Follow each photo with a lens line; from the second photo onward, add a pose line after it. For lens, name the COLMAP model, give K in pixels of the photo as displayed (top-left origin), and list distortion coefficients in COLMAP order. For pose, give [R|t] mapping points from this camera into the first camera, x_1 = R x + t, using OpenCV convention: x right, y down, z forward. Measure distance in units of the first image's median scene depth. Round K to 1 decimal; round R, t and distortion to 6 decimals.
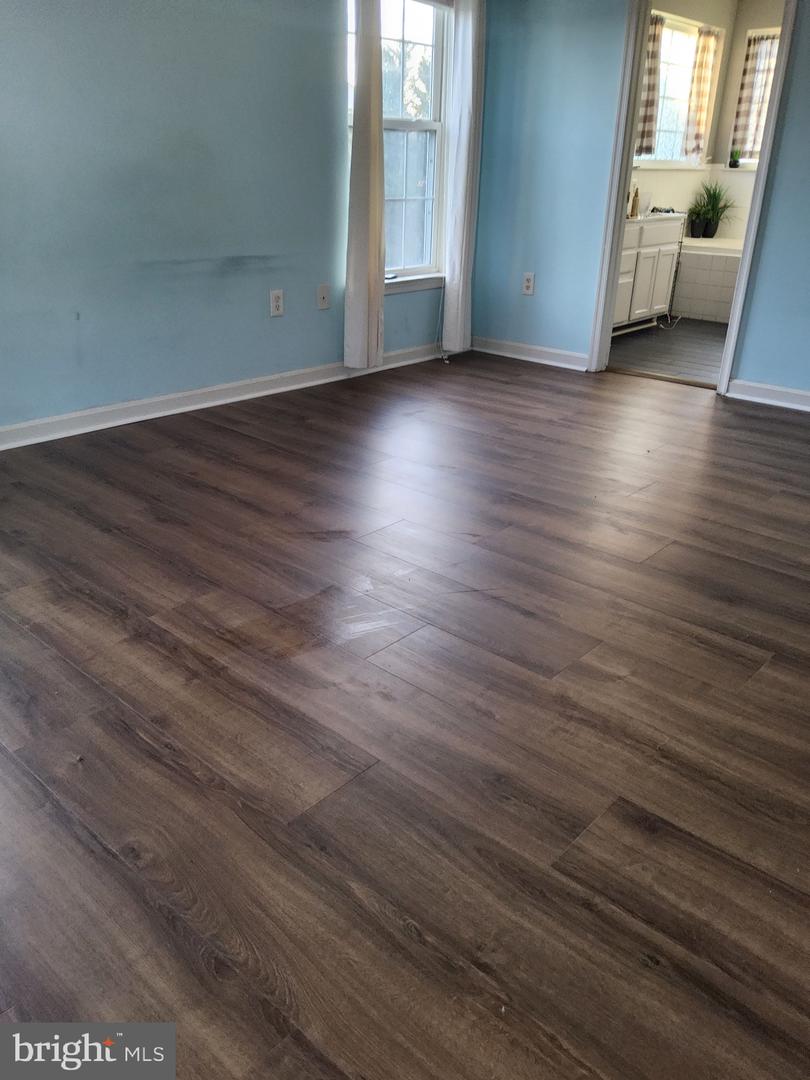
lens RADIAL K [[821.7, 0, 405.0], [0, 821.7, 540.0], [0, 0, 1]] dist [0.099167, -0.162031]
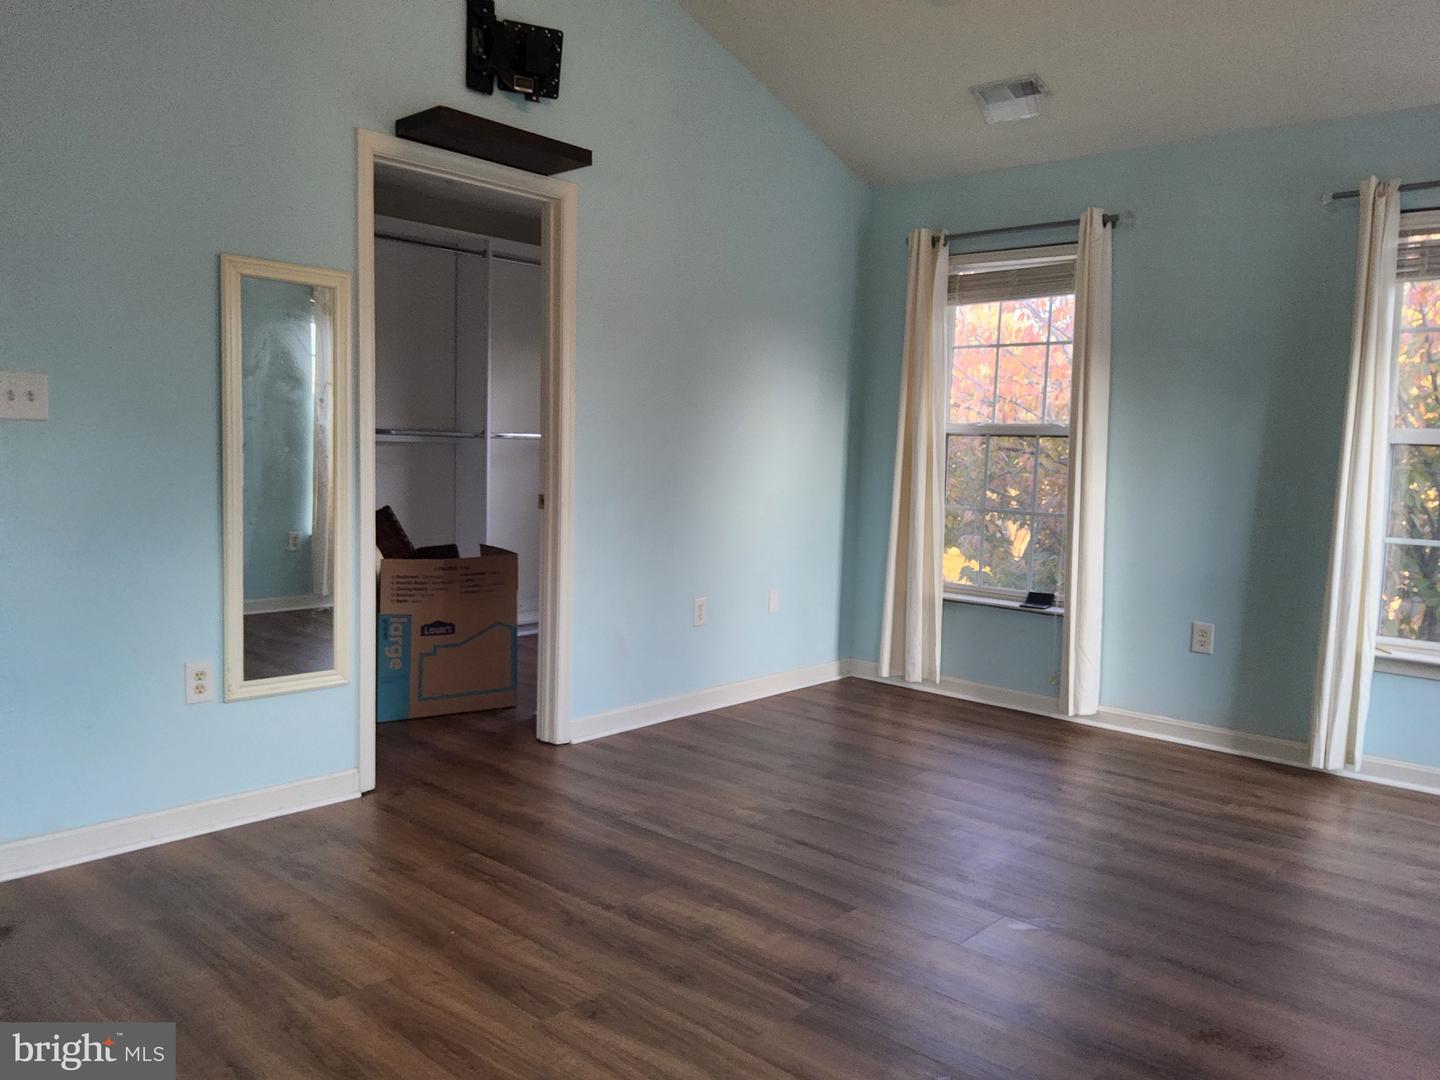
lens RADIAL K [[1099.5, 0, 727.4], [0, 1099.5, 549.4], [0, 0, 1]] dist [0.093565, -0.167761]
pose [[-0.999004, -0.043163, -0.011344, 0.205461], [-0.043152, 0.869391, 0.492237, -0.724381], [-0.011384, 0.492236, -0.870387, 1.526406]]
